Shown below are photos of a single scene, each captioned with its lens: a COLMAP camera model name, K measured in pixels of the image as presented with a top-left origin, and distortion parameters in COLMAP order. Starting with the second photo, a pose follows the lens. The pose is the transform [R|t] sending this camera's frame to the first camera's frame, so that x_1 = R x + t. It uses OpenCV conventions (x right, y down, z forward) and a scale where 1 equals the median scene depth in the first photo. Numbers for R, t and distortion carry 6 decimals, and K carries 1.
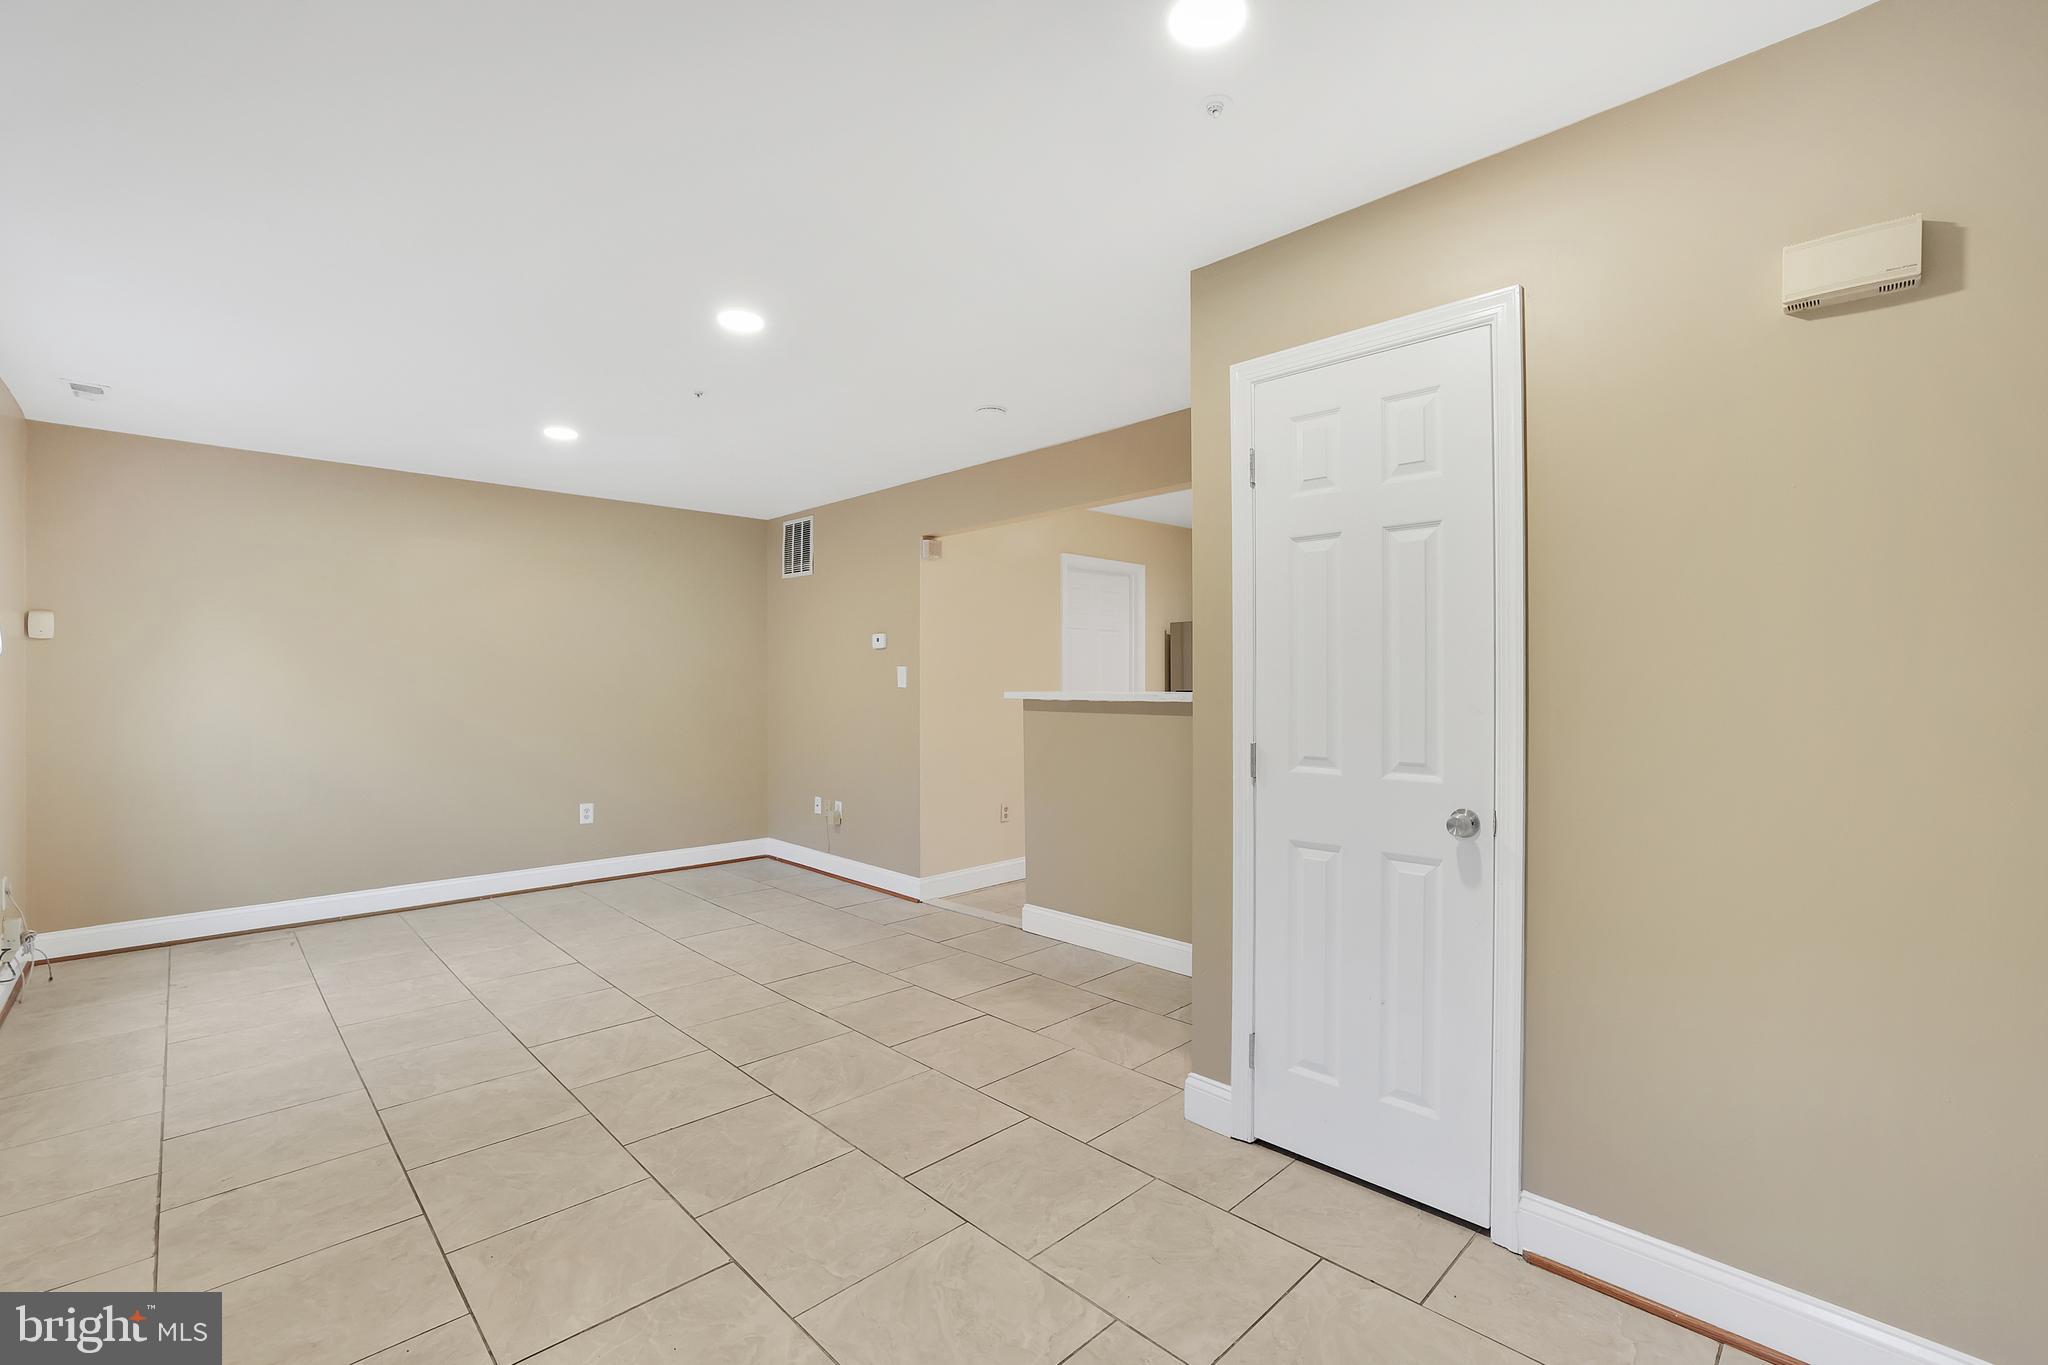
lens RADIAL K [[872.4, 0, 1024.0], [0, 872.4, 682.5], [0, 0, 1]] dist [-0.037760, 0.013343]
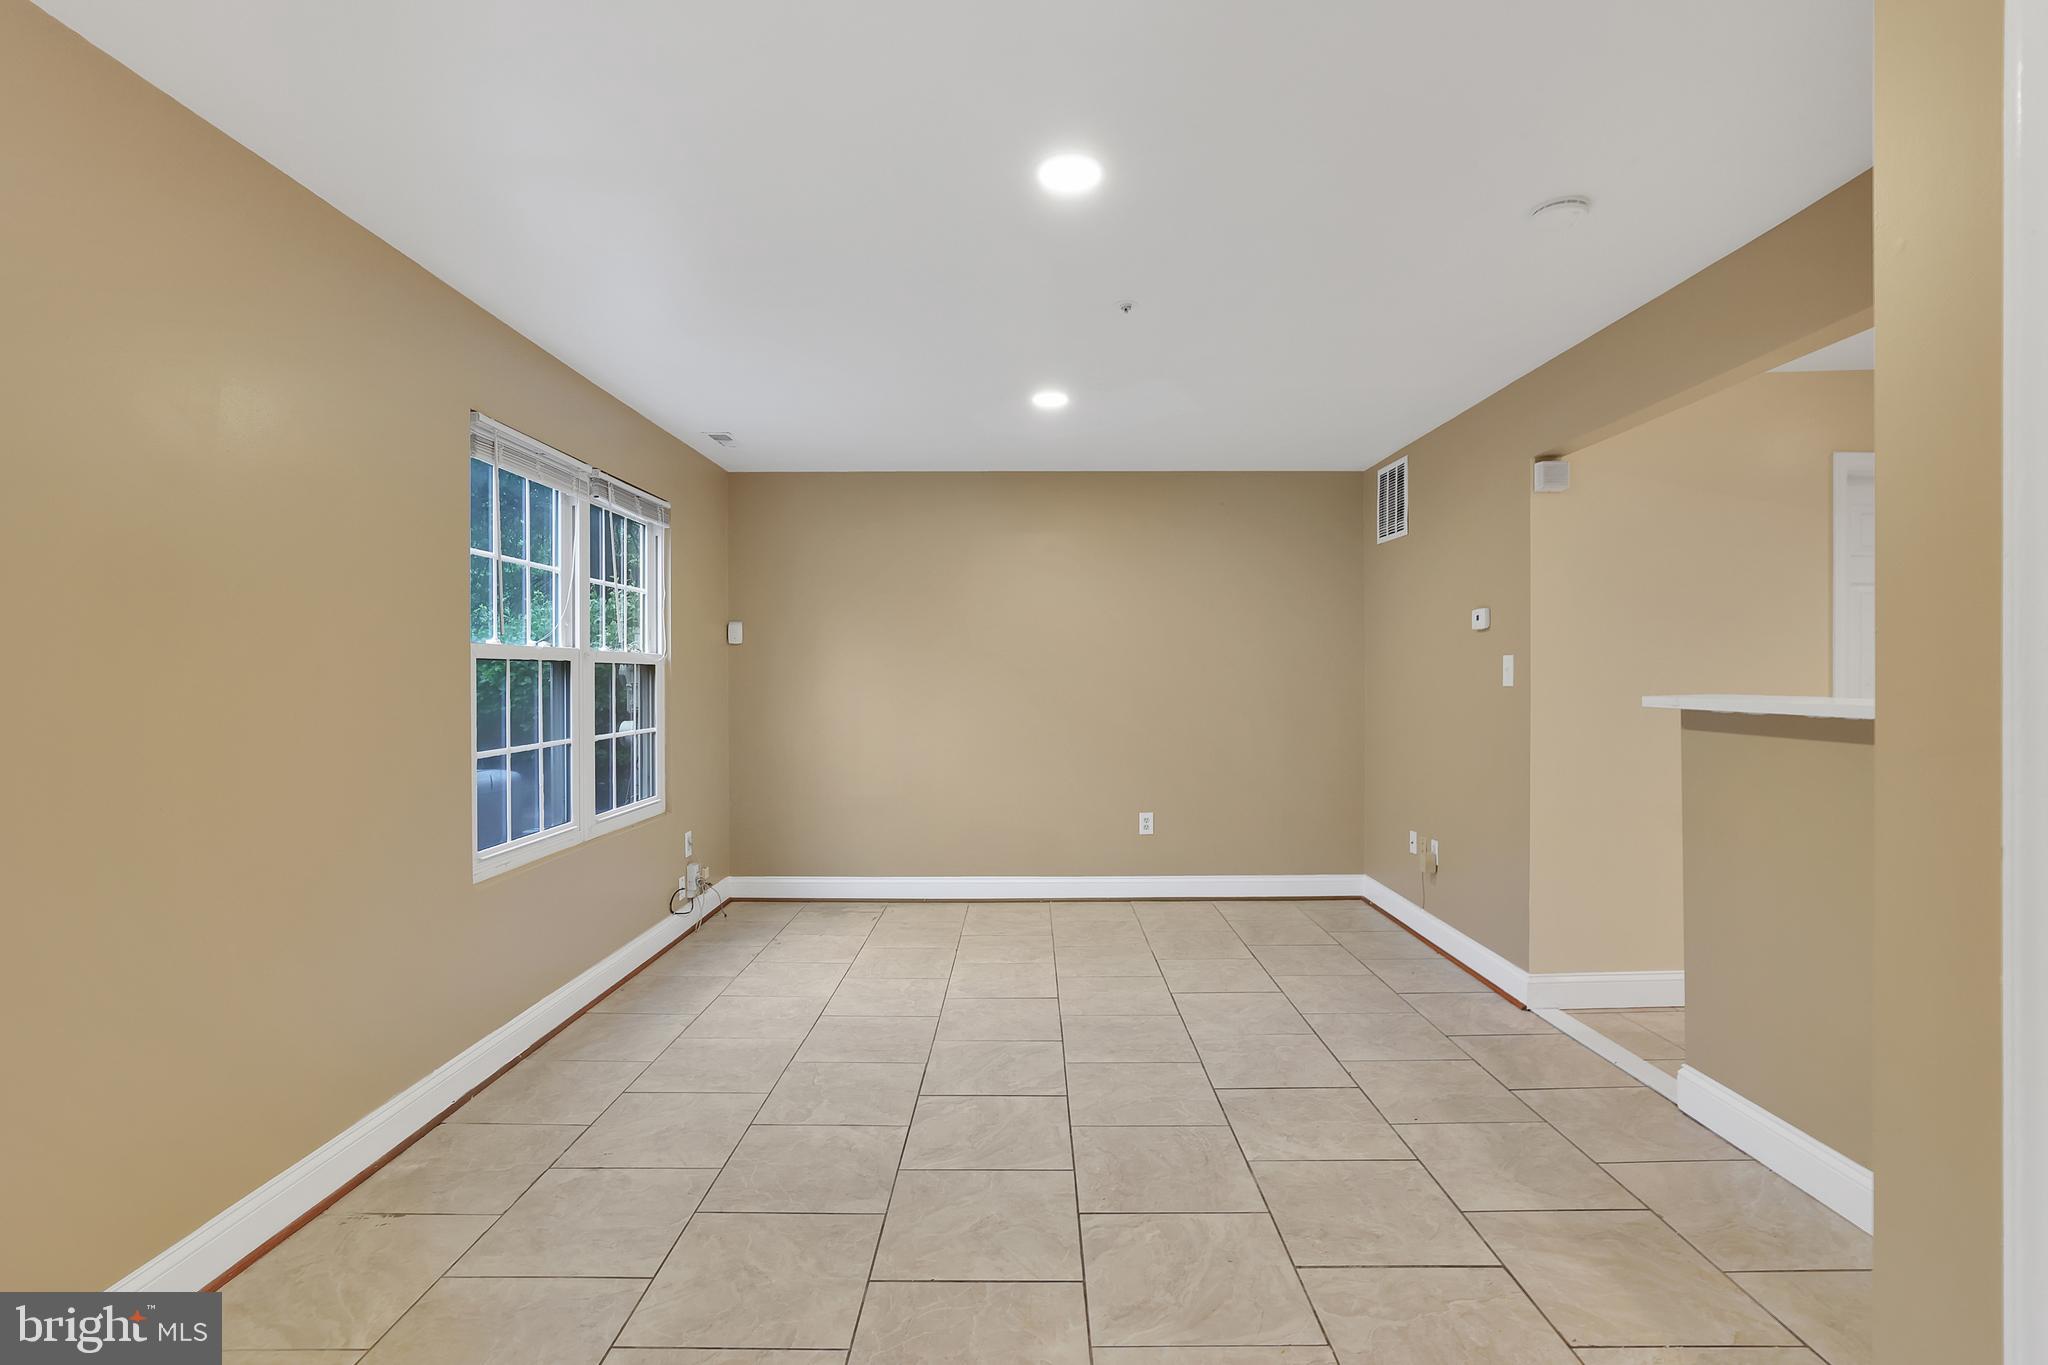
lens RADIAL K [[940.3, 0, 1037.1], [0, 940.3, 683.1], [0, 0, 1]] dist [-0.054655, 0.028467]
pose [[0.719230, 0.004173, -0.694760, 0.121480], [0.001899, 0.999966, 0.007973, -0.004017], [0.694769, -0.007054, 0.719198, 0.281774]]
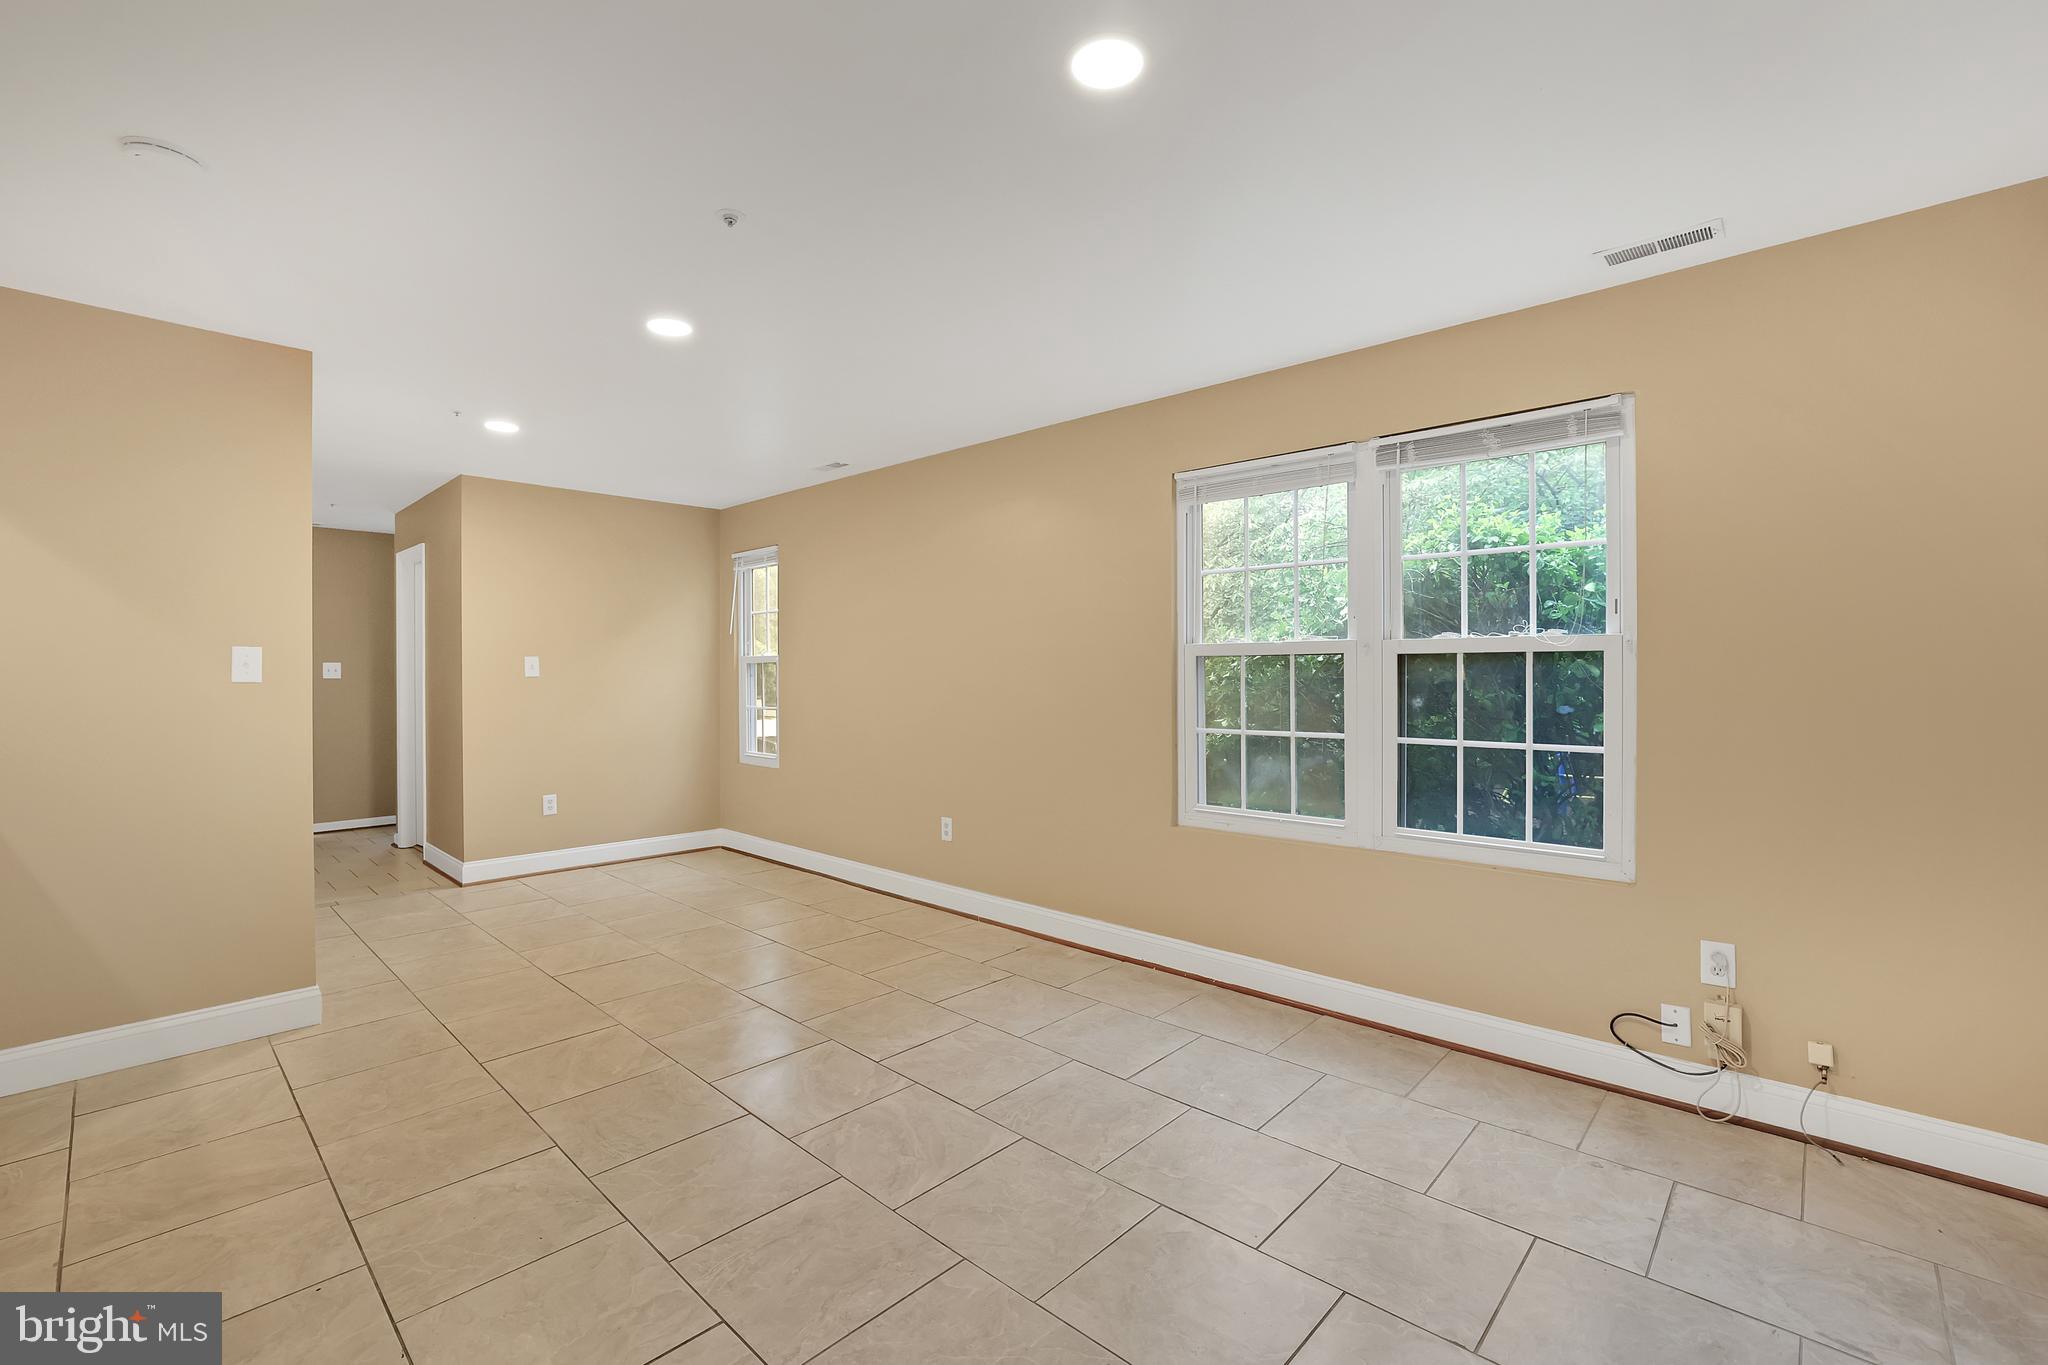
lens RADIAL K [[888.6, 0, 1024.0], [0, 888.6, 682.5], [0, 0, 1]] dist [-0.050571, 0.015972]
pose [[-0.999258, 0.005137, -0.038163, -0.464911], [0.004785, 0.999945, 0.009314, 0.001371], [0.038209, 0.009124, -0.999228, 1.351800]]
